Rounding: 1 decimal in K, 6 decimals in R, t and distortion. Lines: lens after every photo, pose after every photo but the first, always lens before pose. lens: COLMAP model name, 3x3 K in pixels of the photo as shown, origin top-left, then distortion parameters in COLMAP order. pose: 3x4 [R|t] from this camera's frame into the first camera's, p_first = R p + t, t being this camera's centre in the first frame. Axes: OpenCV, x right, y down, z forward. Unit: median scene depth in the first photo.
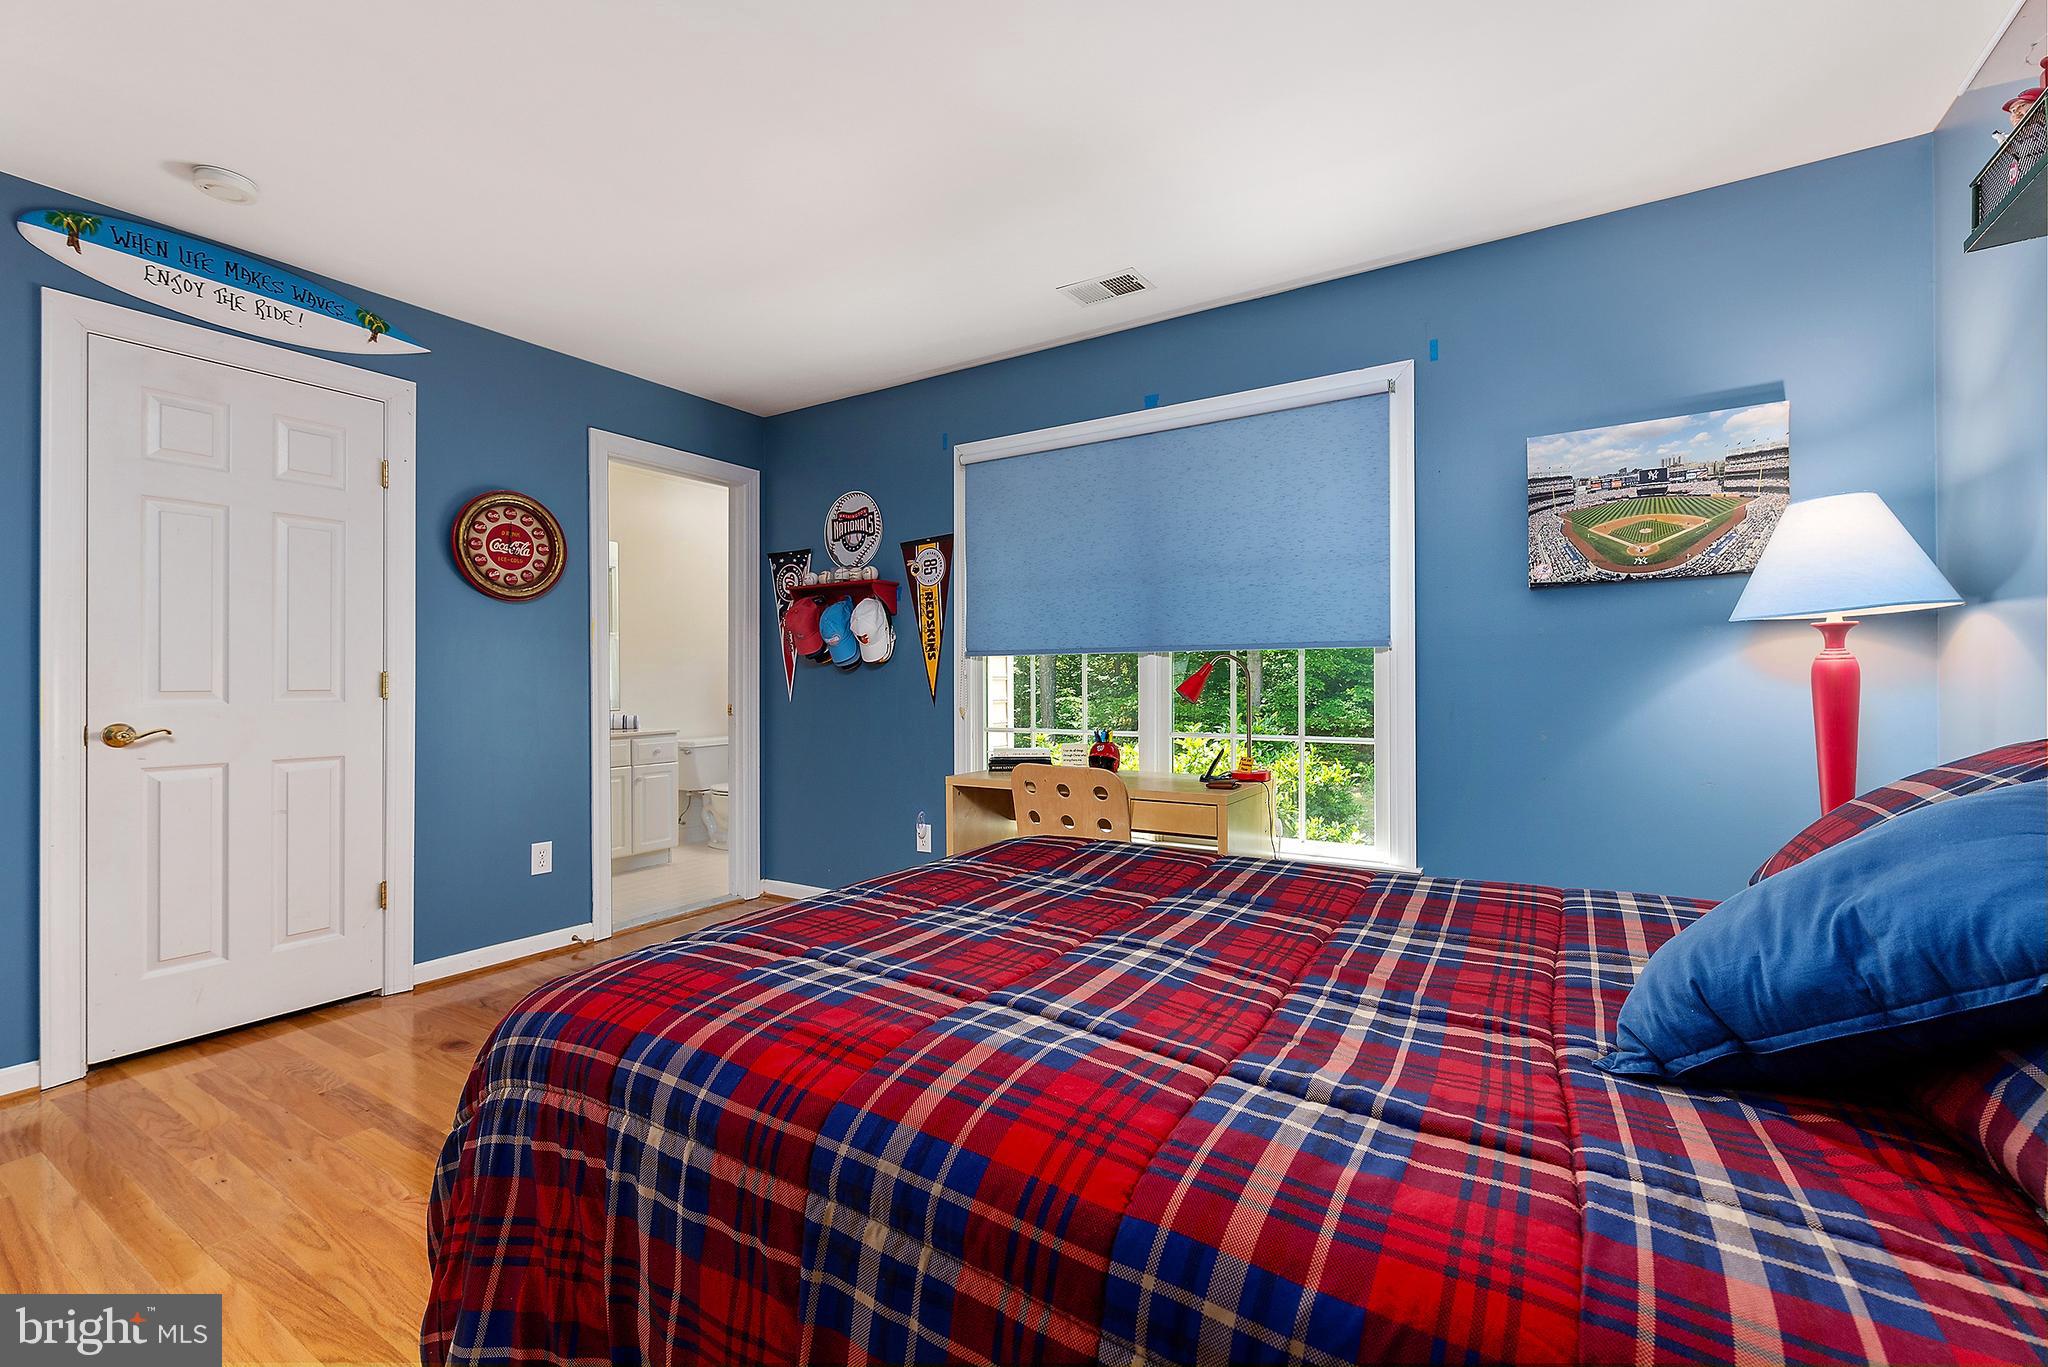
lens RADIAL K [[884.6, 0, 1034.8], [0, 884.6, 684.1], [0, 0, 1]] dist [0.004087, -0.000013]
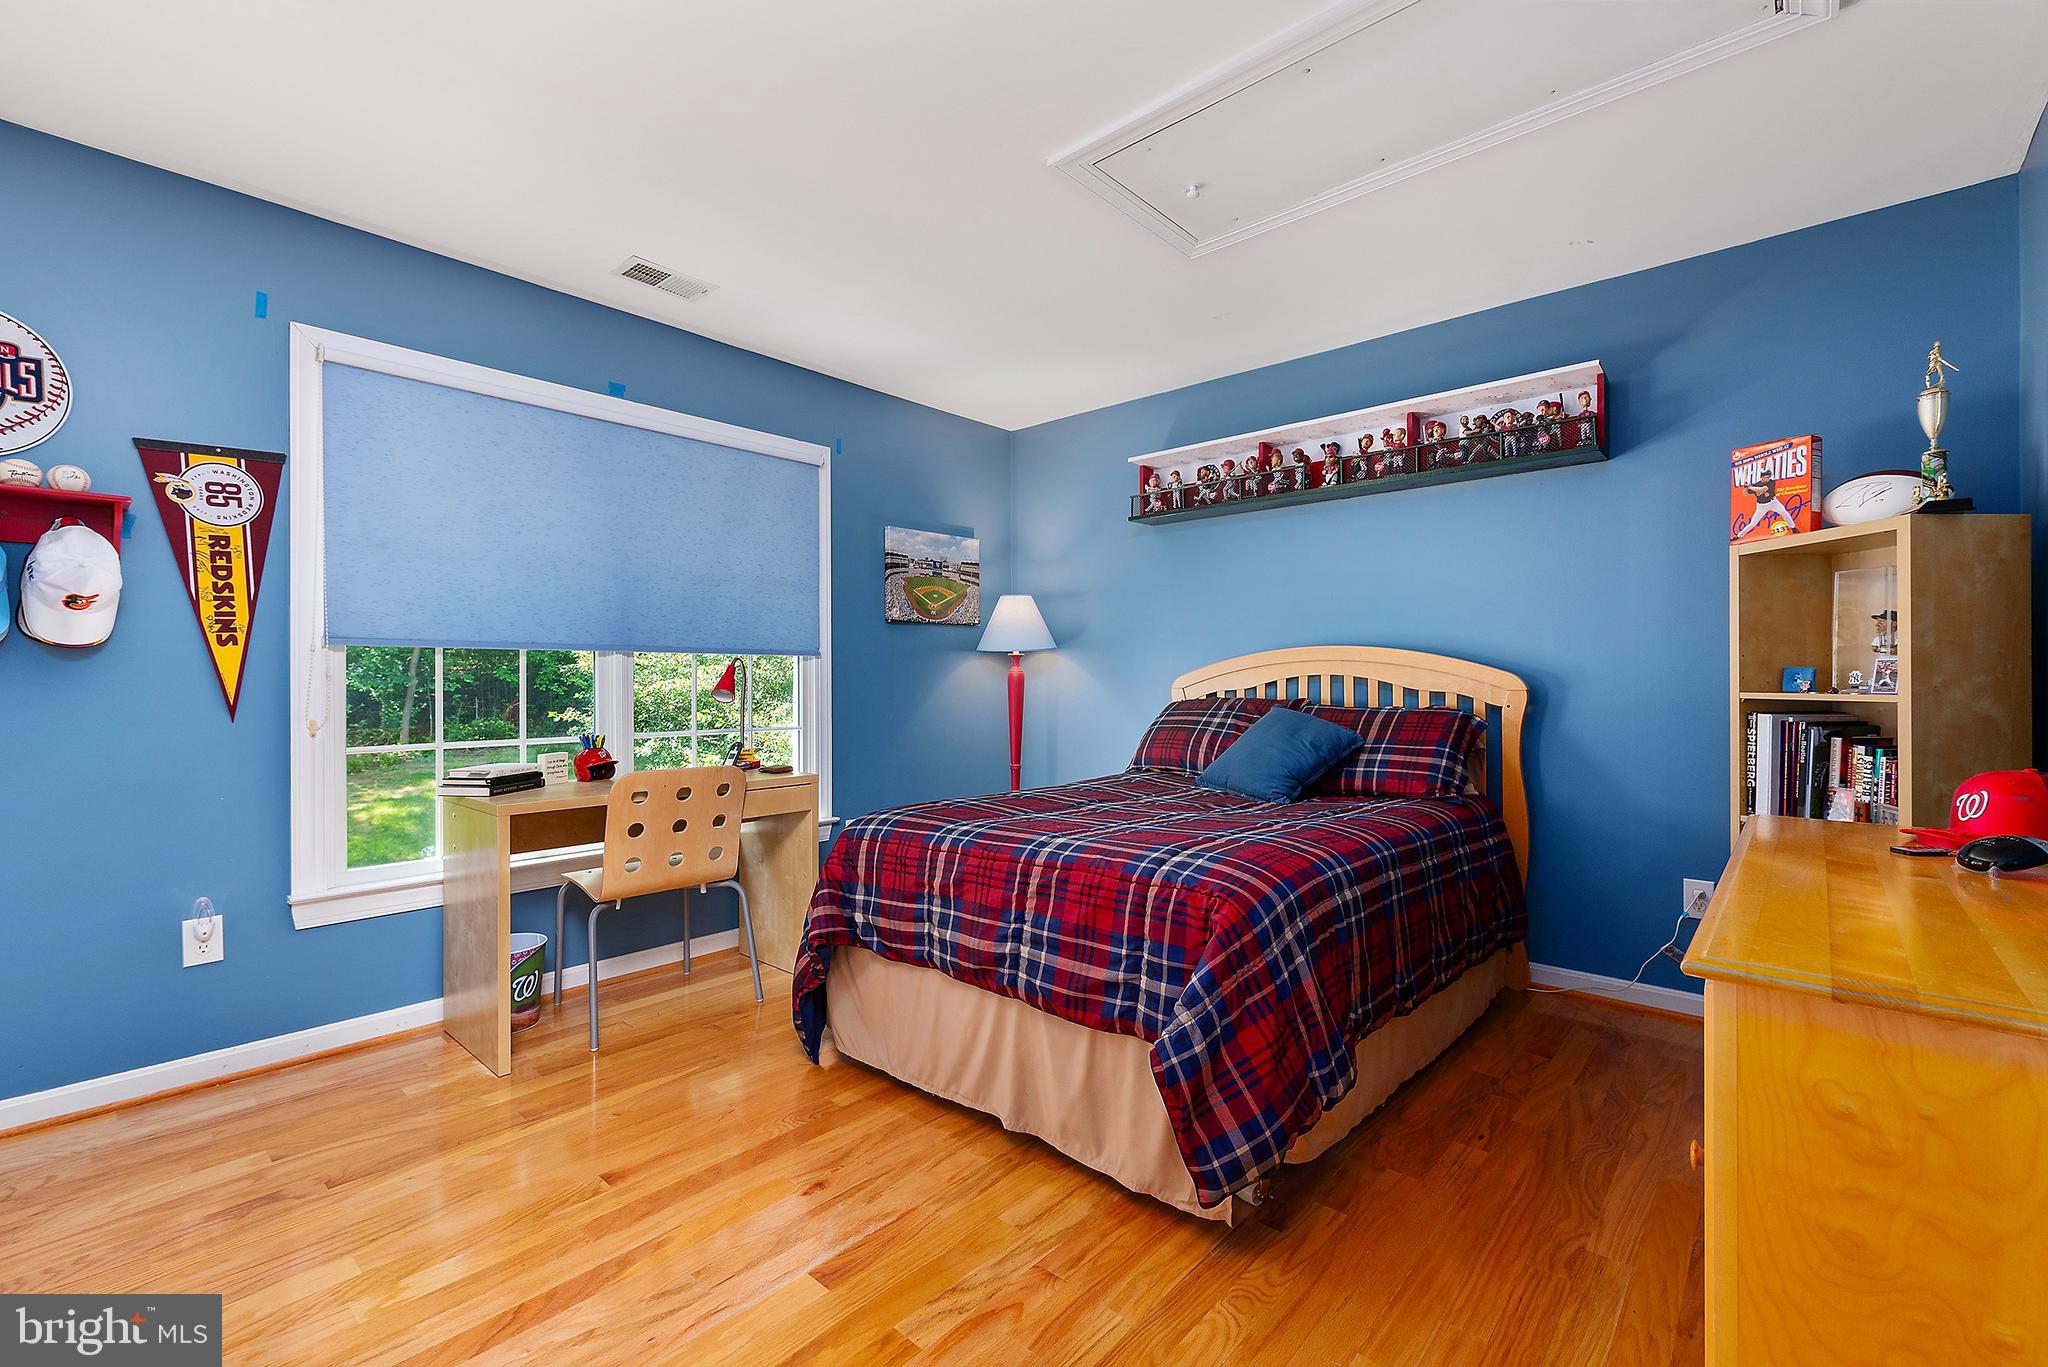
lens RADIAL K [[884.6, 0, 1018.1], [0, 884.6, 688.9], [0, 0, 1]] dist [0.004087, -0.000013]
pose [[0.162875, -0.002922, 0.986642, -0.823719], [0.006515, 0.999977, 0.001886, 0.006299], [-0.986625, 0.006120, 0.162890, 0.458299]]
